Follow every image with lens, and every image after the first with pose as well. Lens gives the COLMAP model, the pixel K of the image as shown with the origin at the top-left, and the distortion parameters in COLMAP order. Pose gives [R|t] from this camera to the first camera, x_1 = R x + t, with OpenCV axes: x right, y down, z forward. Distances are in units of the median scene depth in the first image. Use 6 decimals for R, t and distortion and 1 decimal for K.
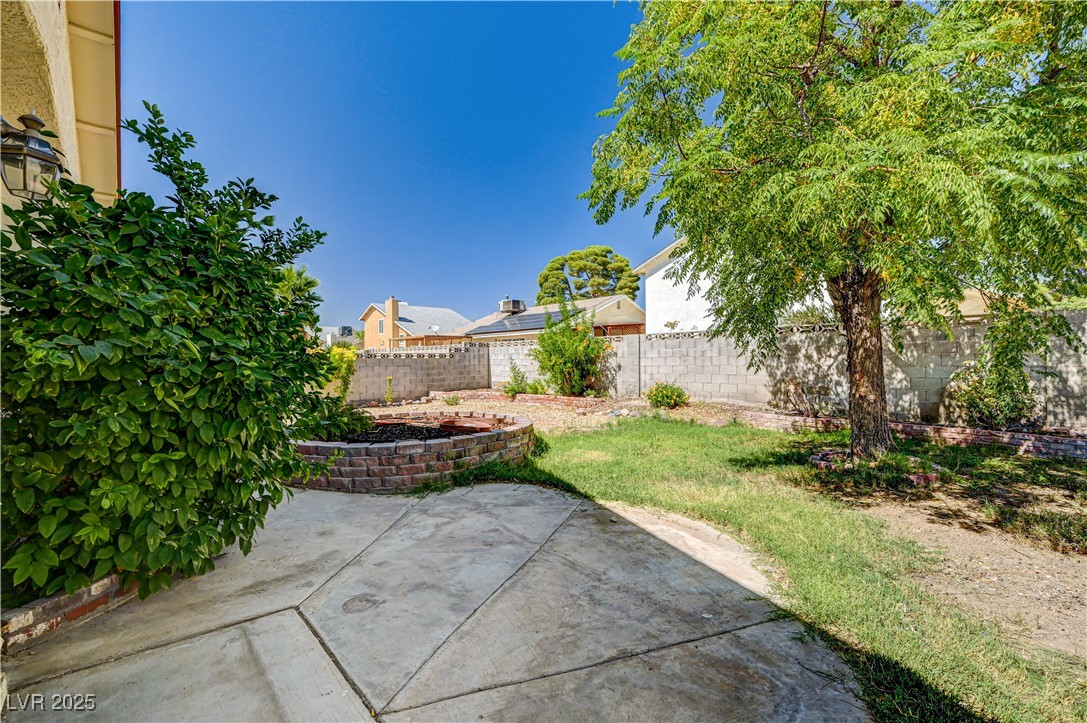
lens RADIAL K [[480.6, 0, 566.9], [0, 480.6, 363.1], [0, 0, 1]] dist [-0.000391, 0.000061]
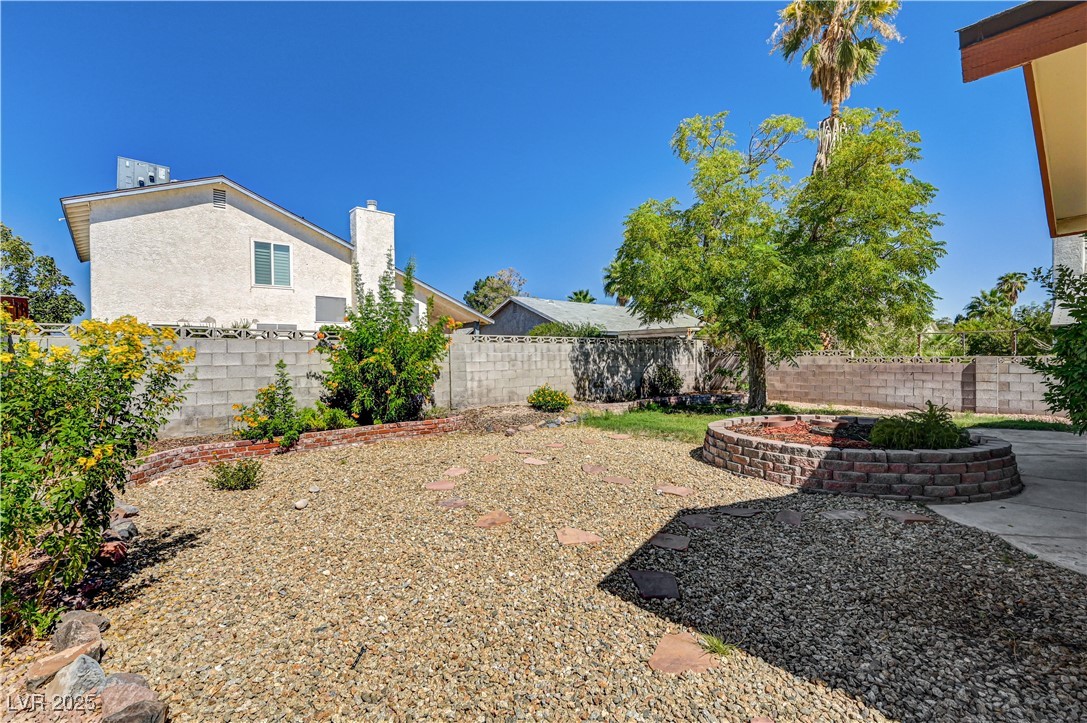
lens RADIAL K [[480.6, 0, 546.6], [0, 480.6, 362.1], [0, 0, 1]] dist [-0.000391, 0.000061]
pose [[0.055377, 0.003571, 0.998459, -0.924091], [0.021116, 0.999766, -0.004747, -0.005768], [-0.998242, 0.021346, 0.055289, 1.086102]]
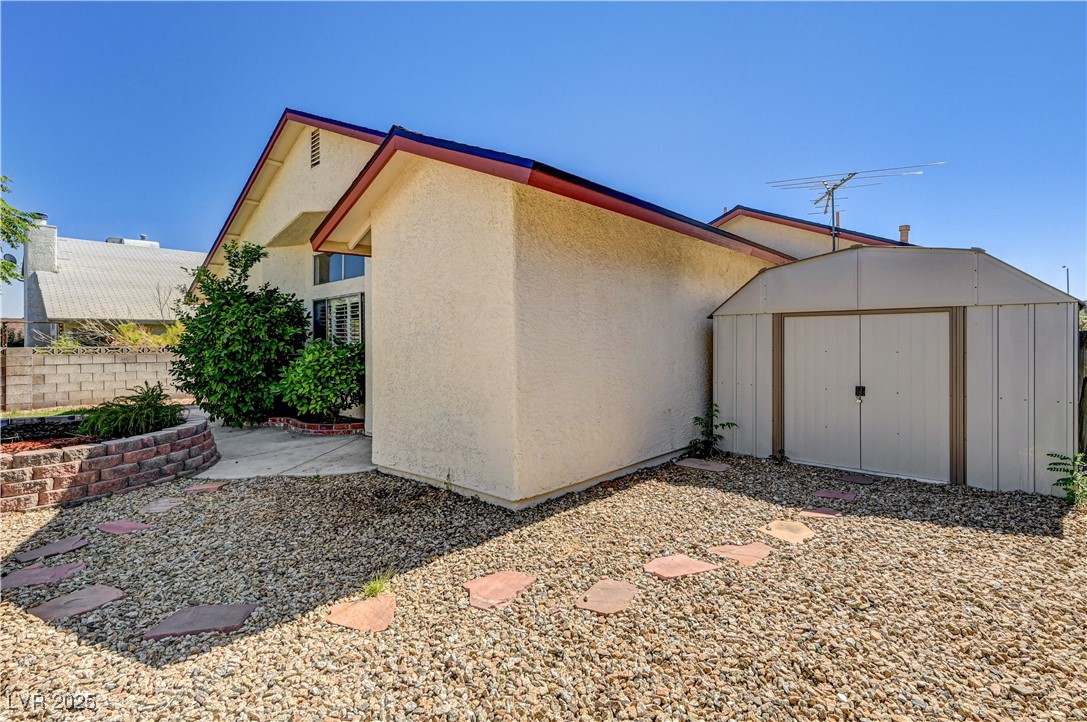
lens RADIAL K [[507.6, 0, 540.9], [0, 507.6, 354.6], [0, 0, 1]] dist [-0.001658, -0.000088]
pose [[-0.998577, 0.018901, -0.049869, -0.763572], [0.017669, 0.999531, 0.025032, 0.007902], [0.050318, 0.024115, -0.998442, 1.276238]]
